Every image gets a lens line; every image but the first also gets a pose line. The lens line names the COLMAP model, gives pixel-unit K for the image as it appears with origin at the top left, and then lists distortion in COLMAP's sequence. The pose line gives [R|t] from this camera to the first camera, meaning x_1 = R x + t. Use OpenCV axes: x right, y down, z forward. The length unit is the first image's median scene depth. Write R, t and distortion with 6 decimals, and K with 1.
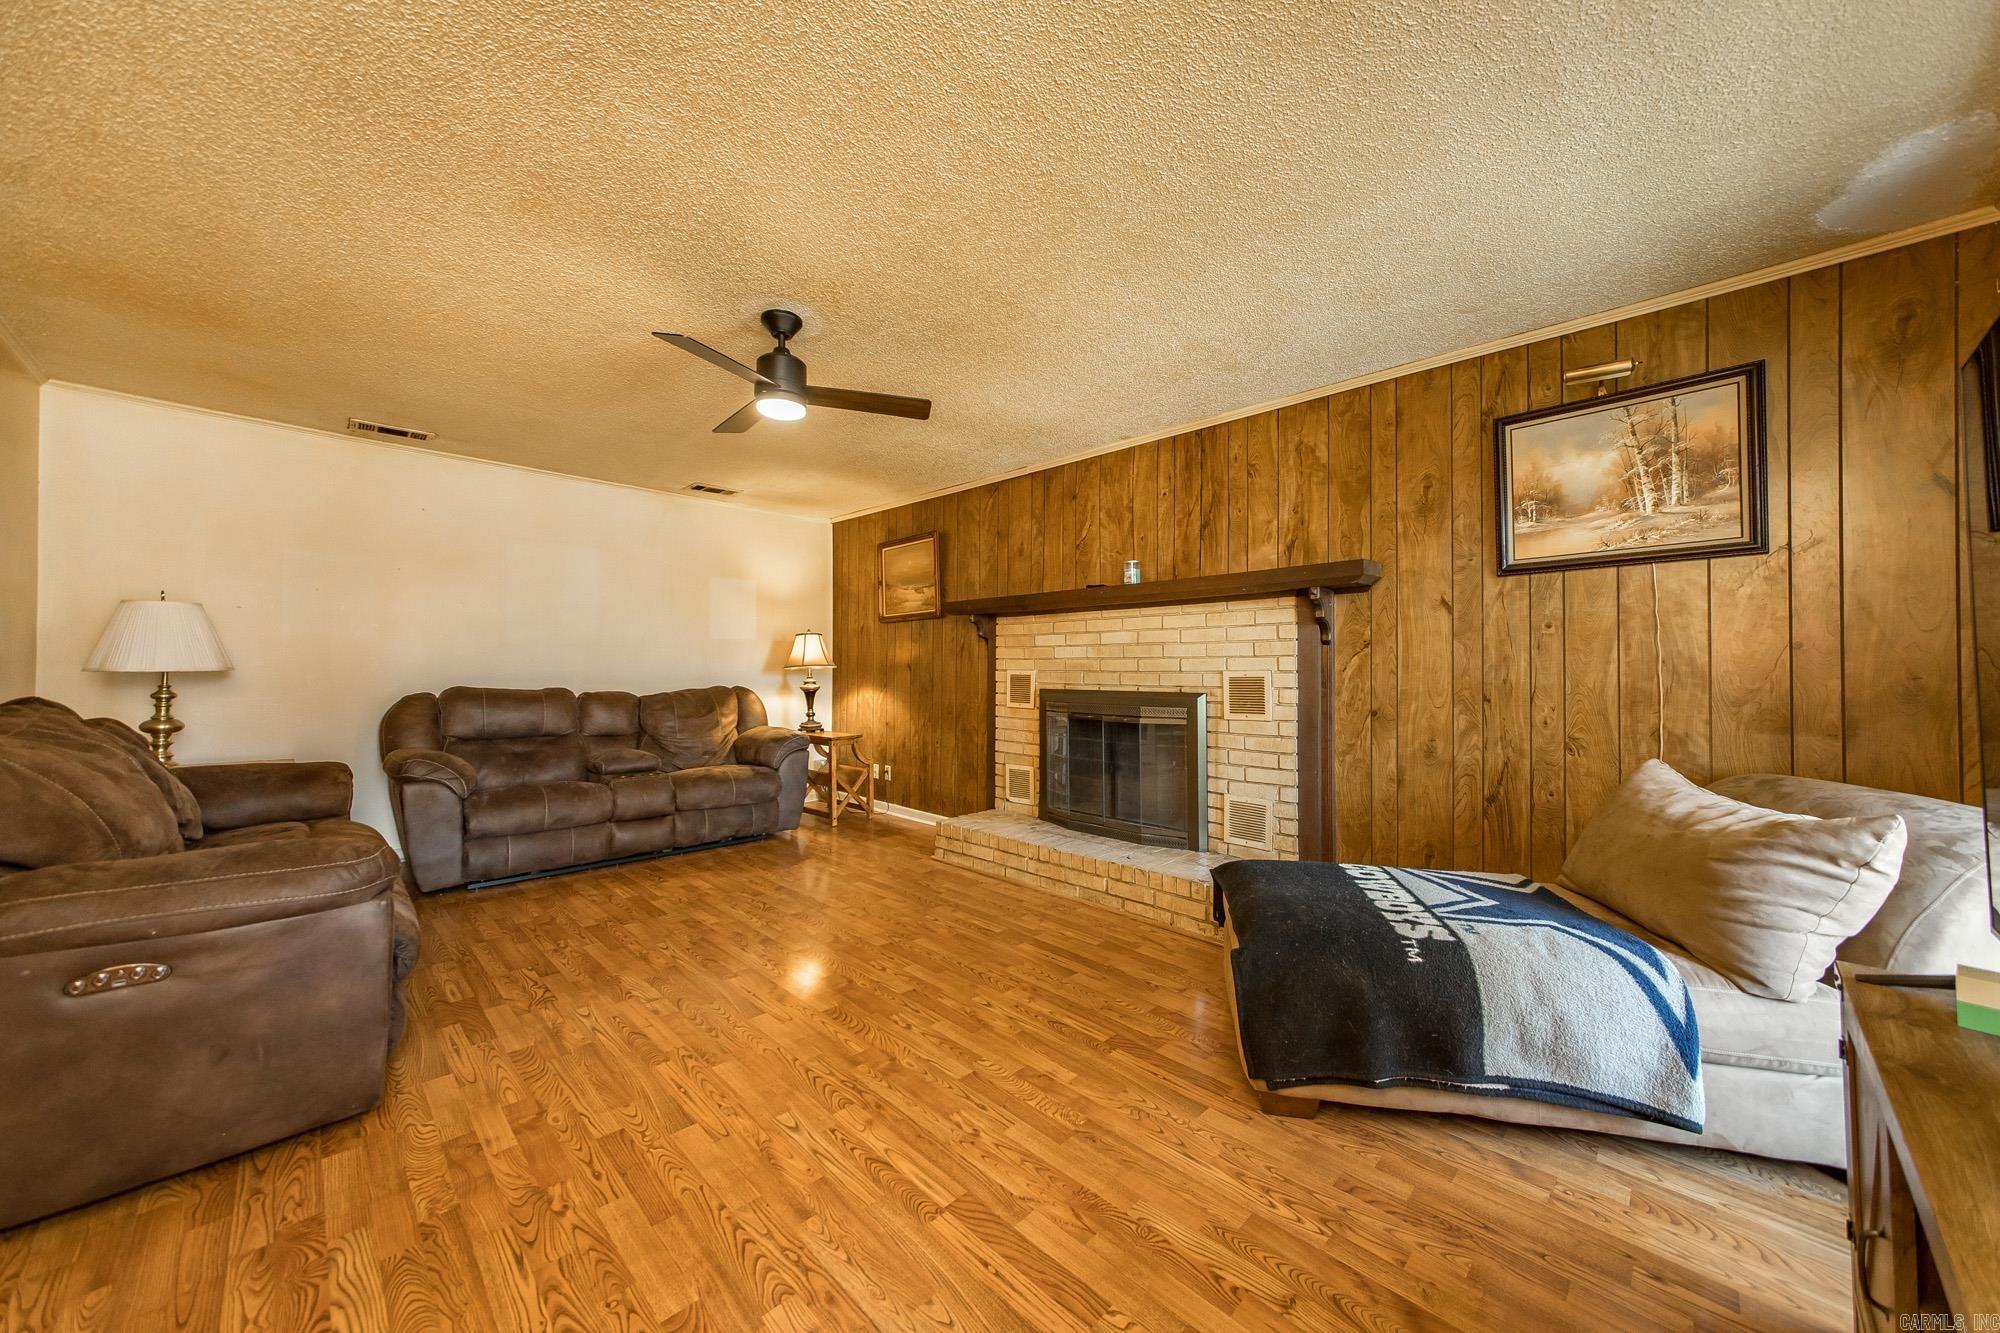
lens RADIAL K [[716.6, 0, 1000.0], [0, 716.6, 666.5], [0, 0, 1]] dist [0.001653, 0.000022]
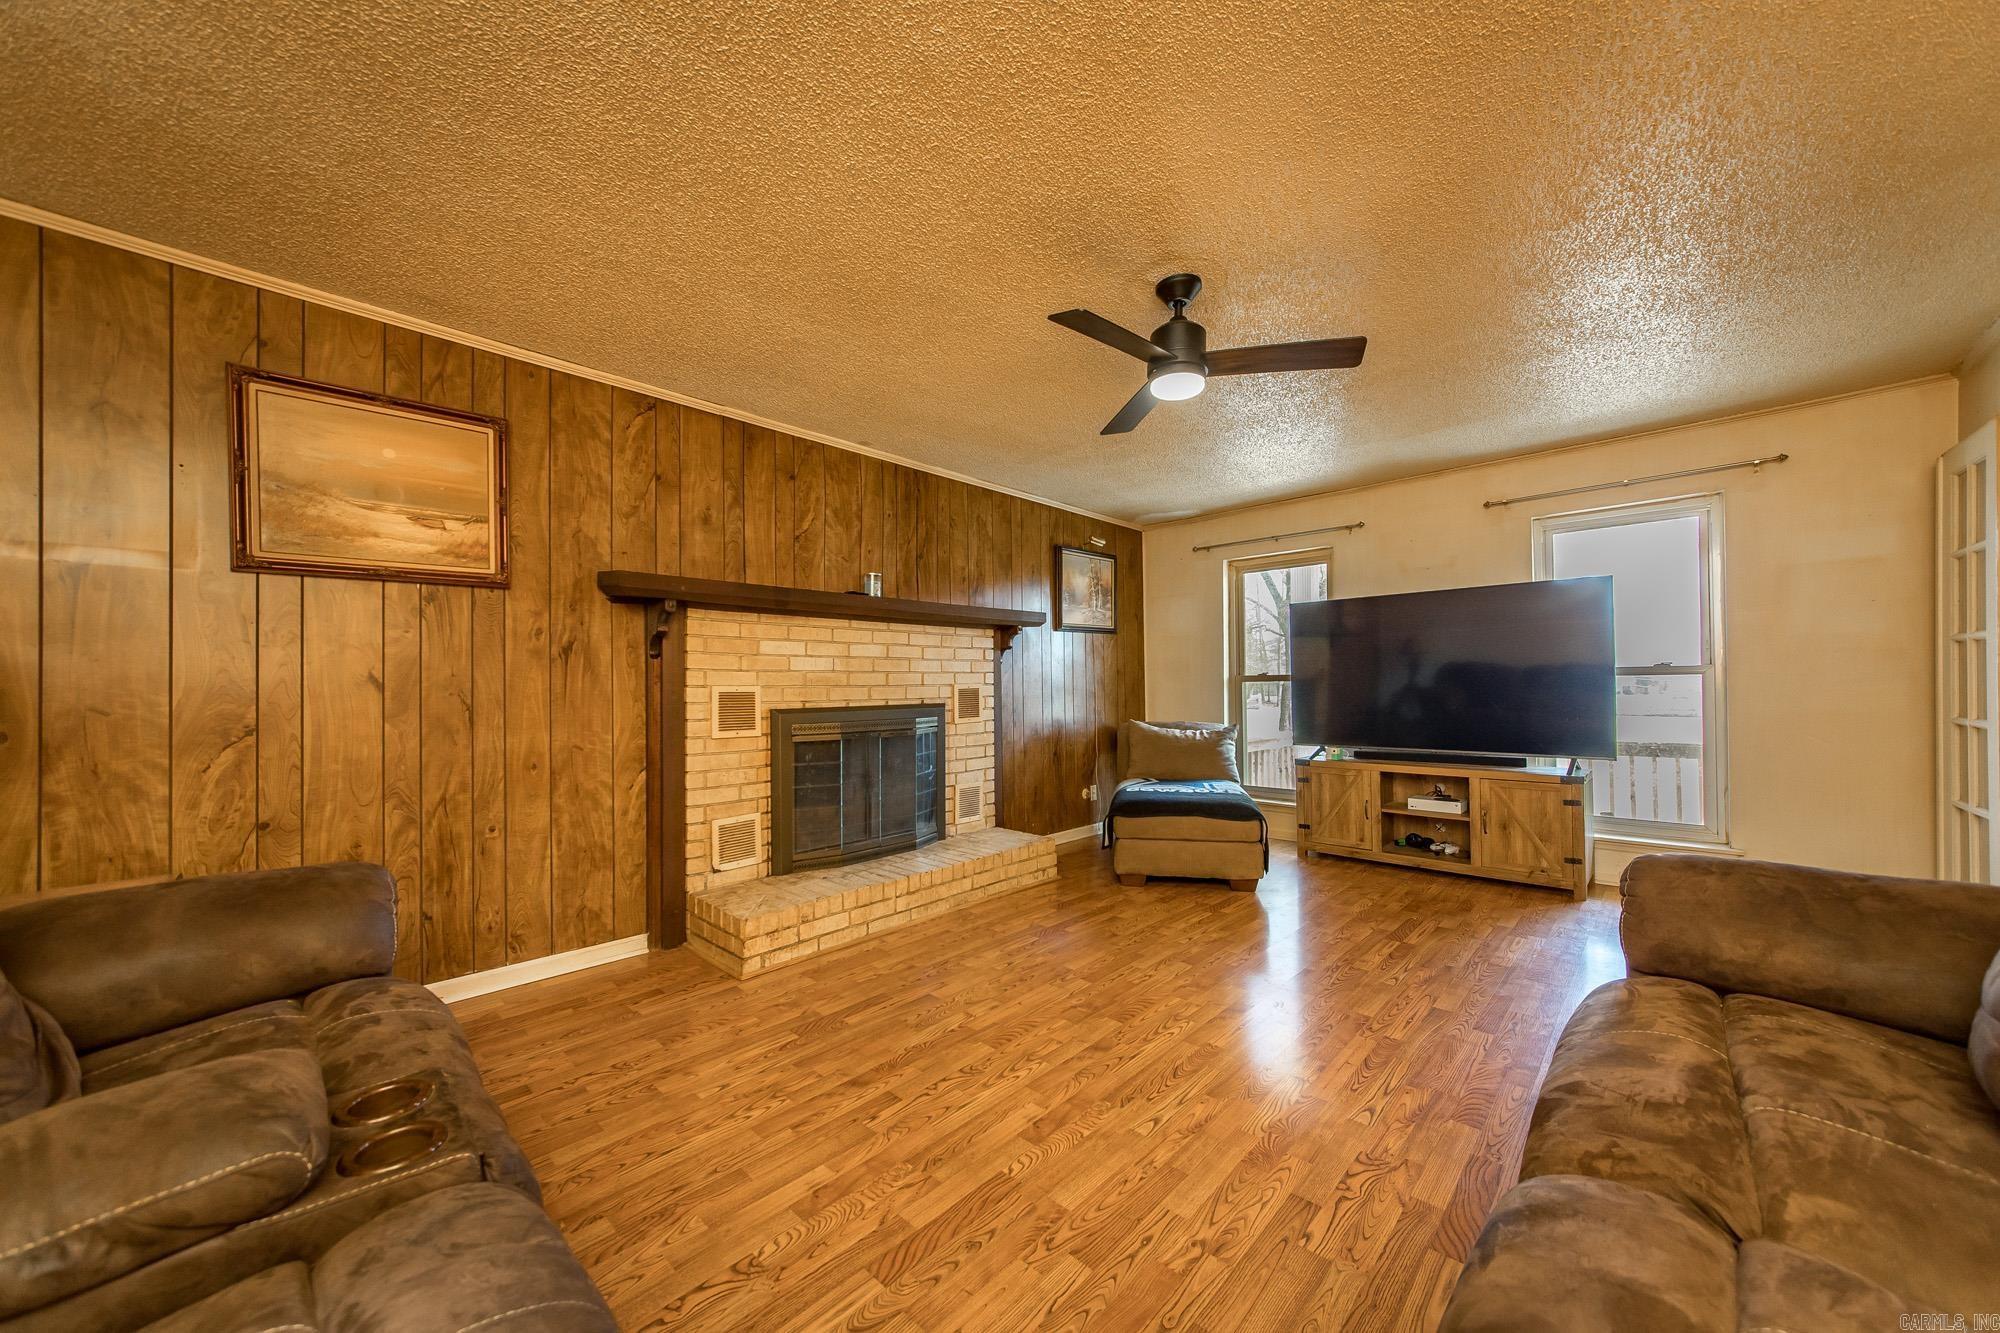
lens RADIAL K [[728.6, 0, 1002.0], [0, 728.6, 685.1], [0, 0, 1]] dist [-0.000330, -0.000131]
pose [[-0.035787, -0.004497, 0.999349, -0.880044], [0.003869, 0.999982, 0.004638, 0.002630], [-0.999352, 0.004033, -0.035769, 0.920591]]
